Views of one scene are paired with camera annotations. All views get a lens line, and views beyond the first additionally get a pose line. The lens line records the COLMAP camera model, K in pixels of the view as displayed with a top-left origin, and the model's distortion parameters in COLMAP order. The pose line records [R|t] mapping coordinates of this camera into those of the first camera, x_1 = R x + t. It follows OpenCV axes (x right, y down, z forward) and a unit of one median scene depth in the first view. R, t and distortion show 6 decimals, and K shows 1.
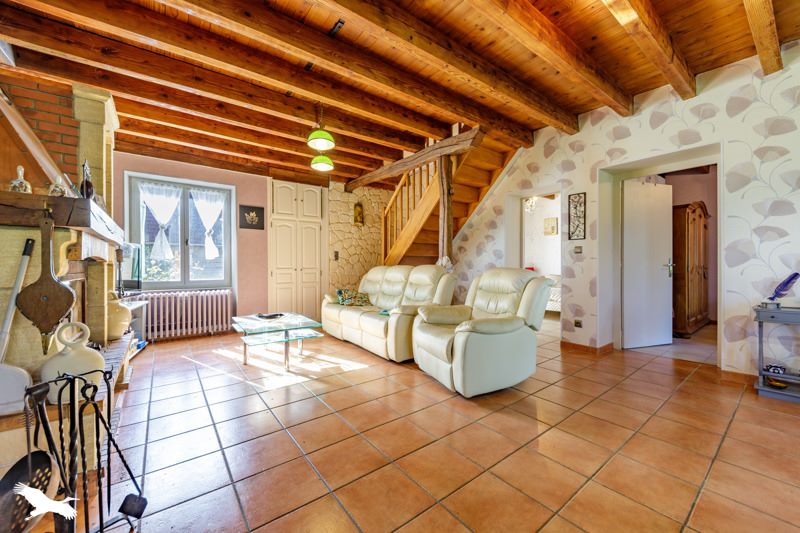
lens RADIAL K [[309.8, 0, 397.8], [0, 309.8, 266.9], [0, 0, 1]] dist [-0.000334, -0.000146]
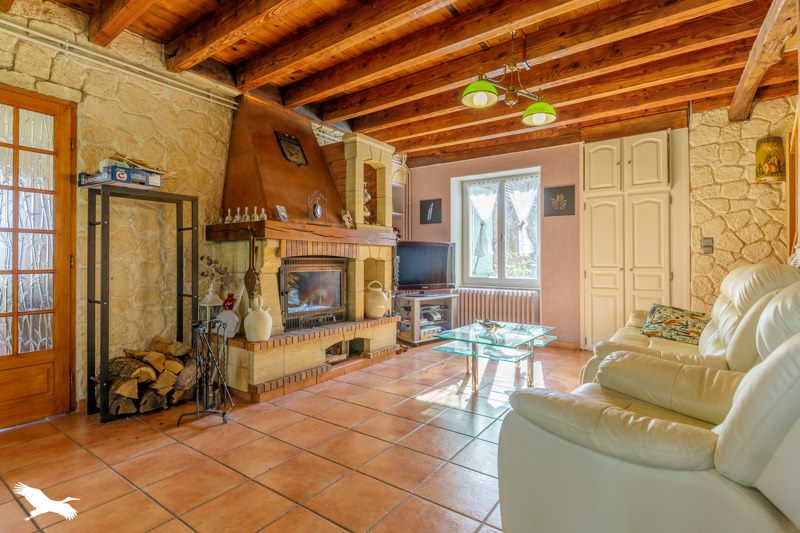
lens RADIAL K [[388.0, 0, 394.5], [0, 388.0, 263.2], [0, 0, 1]] dist [-0.003012, -0.000812]
pose [[0.289687, 0.006240, -0.957101, 0.344925], [-0.010174, 0.999942, 0.003440, -0.002018], [0.957067, 0.008742, 0.289734, 0.318457]]
